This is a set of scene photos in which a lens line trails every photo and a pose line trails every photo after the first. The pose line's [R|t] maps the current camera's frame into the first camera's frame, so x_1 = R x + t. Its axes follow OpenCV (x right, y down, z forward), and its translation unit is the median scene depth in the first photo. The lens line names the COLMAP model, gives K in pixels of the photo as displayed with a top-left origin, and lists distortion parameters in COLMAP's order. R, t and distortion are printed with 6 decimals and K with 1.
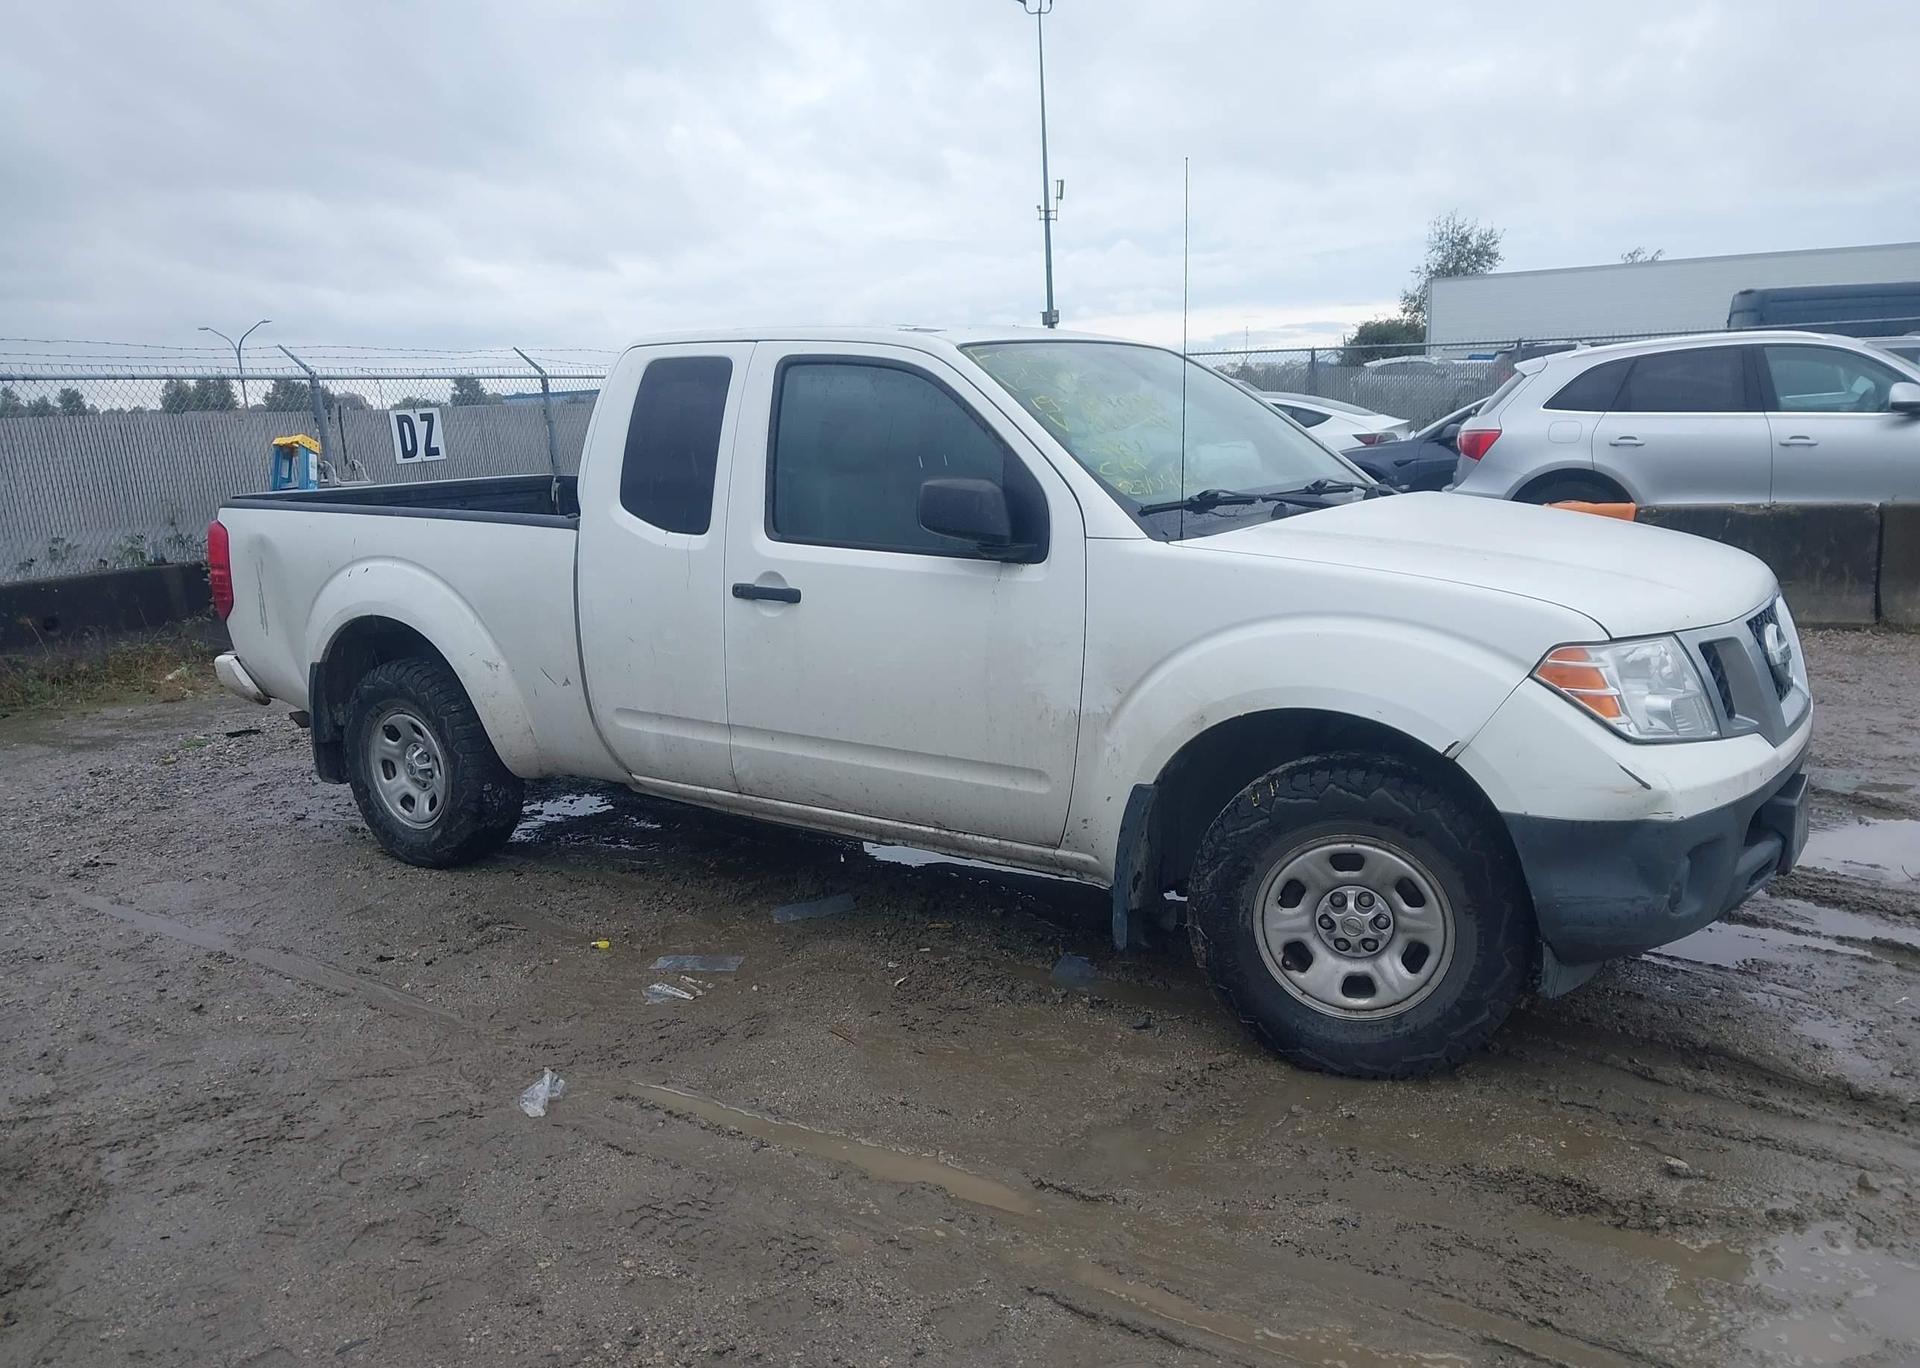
lens RADIAL K [[1523.7, 0, 960.0], [0, 1523.7, 684.0], [0, 0, 1]] dist [0.012824, -0.007671]
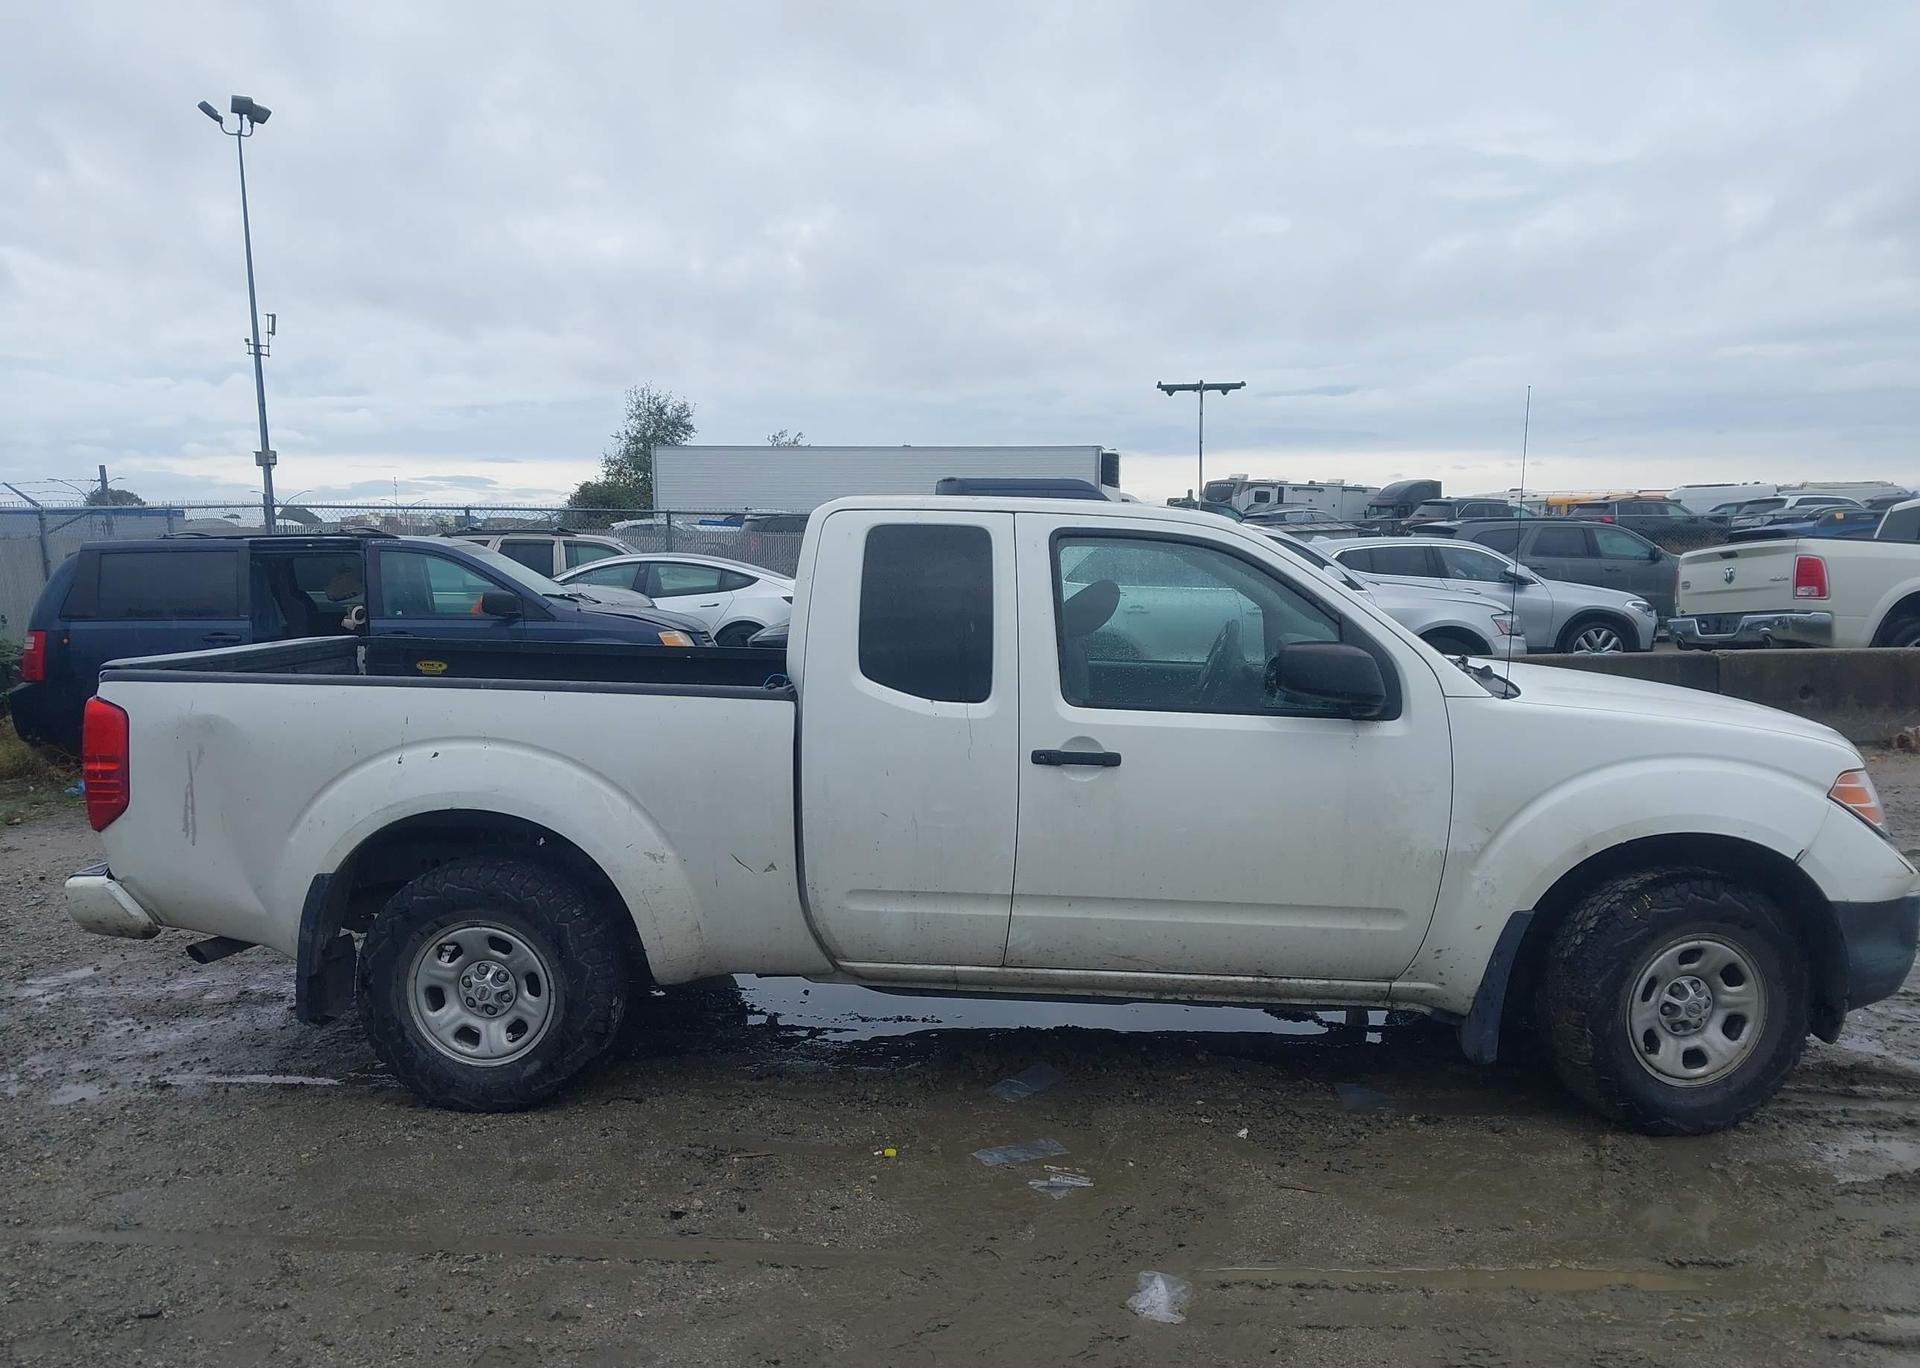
lens RADIAL K [[1515.9, 0, 999.1], [0, 1515.9, 688.0], [0, 0, 1]] dist [0.092252, -0.203121]
pose [[0.856029, -0.016043, 0.516679, -0.722624], [0.067089, 0.994513, -0.080272, -0.030971], [-0.512556, 0.103379, 0.852408, 0.178624]]
